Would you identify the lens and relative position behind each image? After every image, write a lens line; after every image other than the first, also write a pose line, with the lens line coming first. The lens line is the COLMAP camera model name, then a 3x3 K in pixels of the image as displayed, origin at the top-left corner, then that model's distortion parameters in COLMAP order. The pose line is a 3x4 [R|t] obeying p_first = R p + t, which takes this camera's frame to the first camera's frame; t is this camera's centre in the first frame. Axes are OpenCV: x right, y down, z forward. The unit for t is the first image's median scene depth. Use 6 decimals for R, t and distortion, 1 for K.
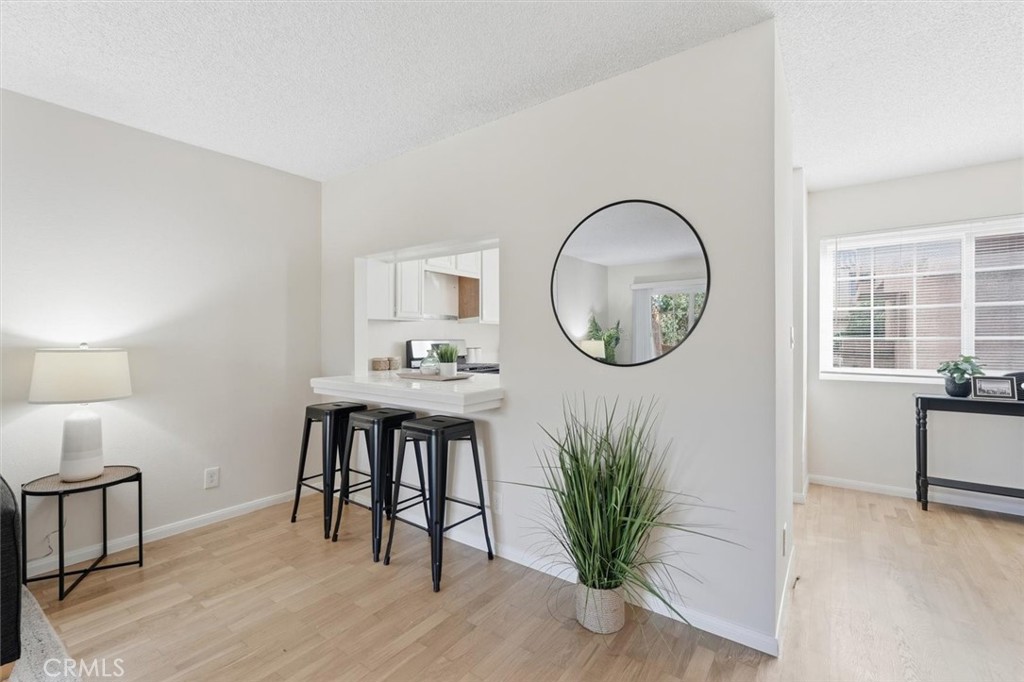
lens RADIAL K [[449.7, 0, 511.8], [0, 449.7, 339.4], [0, 0, 1]] dist [-0.017385, 0.006021]
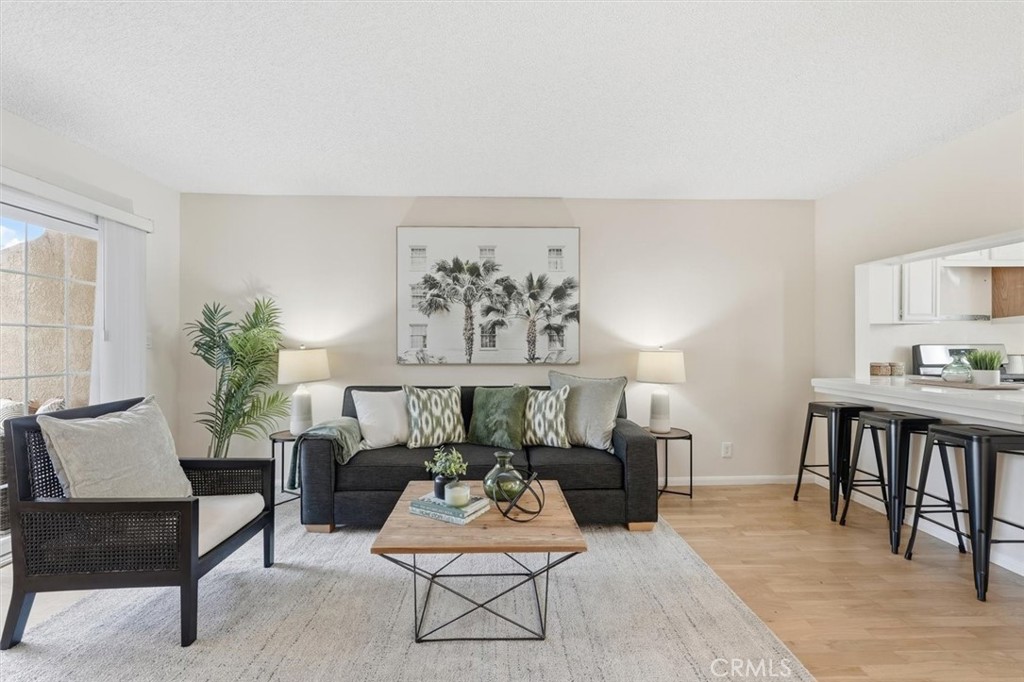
lens RADIAL K [[449.7, 0, 512.7], [0, 449.7, 344.1], [0, 0, 1]] dist [-0.017385, 0.006021]
pose [[0.610620, 0.000765, -0.791924, -0.017660], [0.000125, 0.999999, 0.001062, -0.000778], [0.791924, -0.000748, 0.610619, -0.295064]]
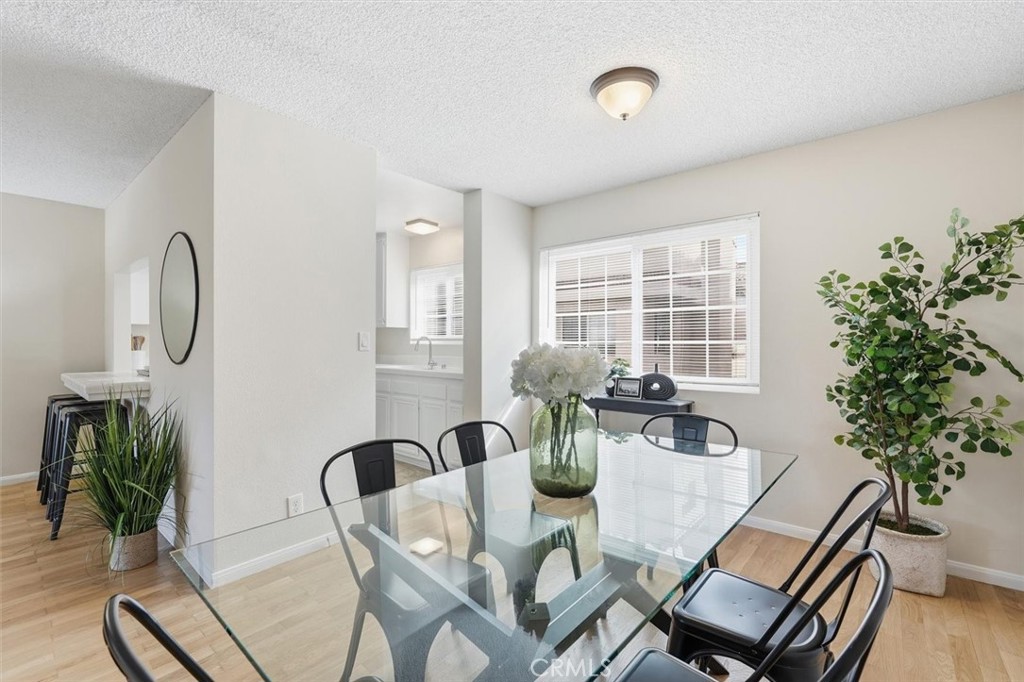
lens RADIAL K [[449.7, 0, 514.6], [0, 449.7, 339.5], [0, 0, 1]] dist [-0.017385, 0.006021]
pose [[0.997711, 0.002503, -0.067570, 0.885149], [-0.002729, 0.999991, -0.003263, -0.005583], [0.067561, 0.003440, 0.997709, -0.126613]]
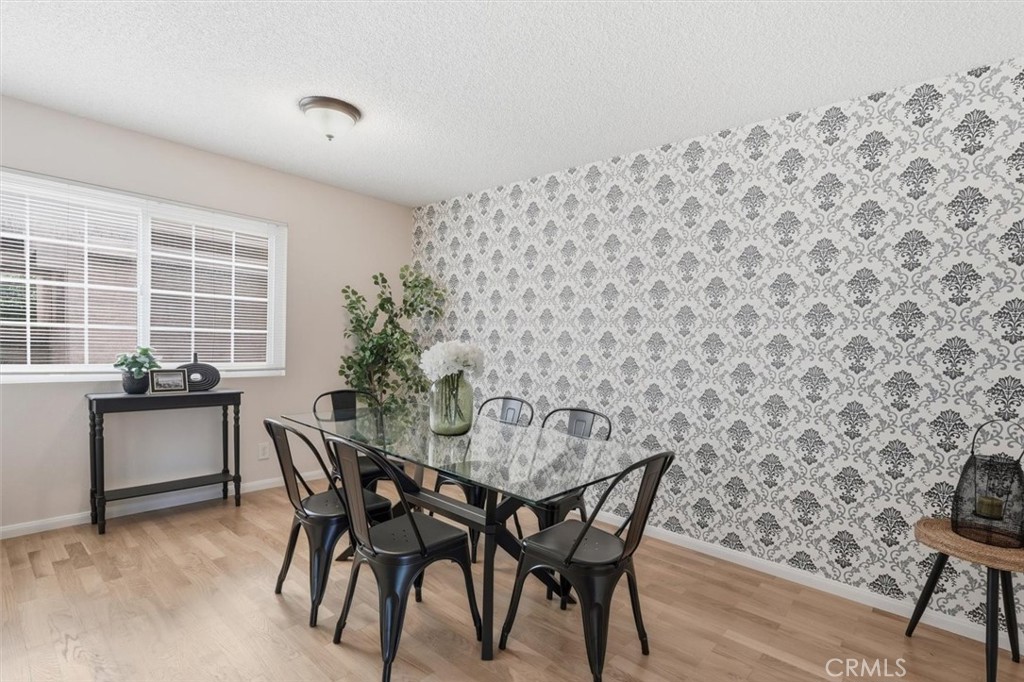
lens RADIAL K [[488.4, 0, 496.5], [0, 488.4, 367.6], [0, 0, 1]] dist [0.004746, 0.001568]
pose [[0.116125, -0.049292, 0.992011, 0.122737], [-0.039113, 0.997766, 0.054156, -0.004690], [-0.992464, -0.045089, 0.113938, 0.182230]]
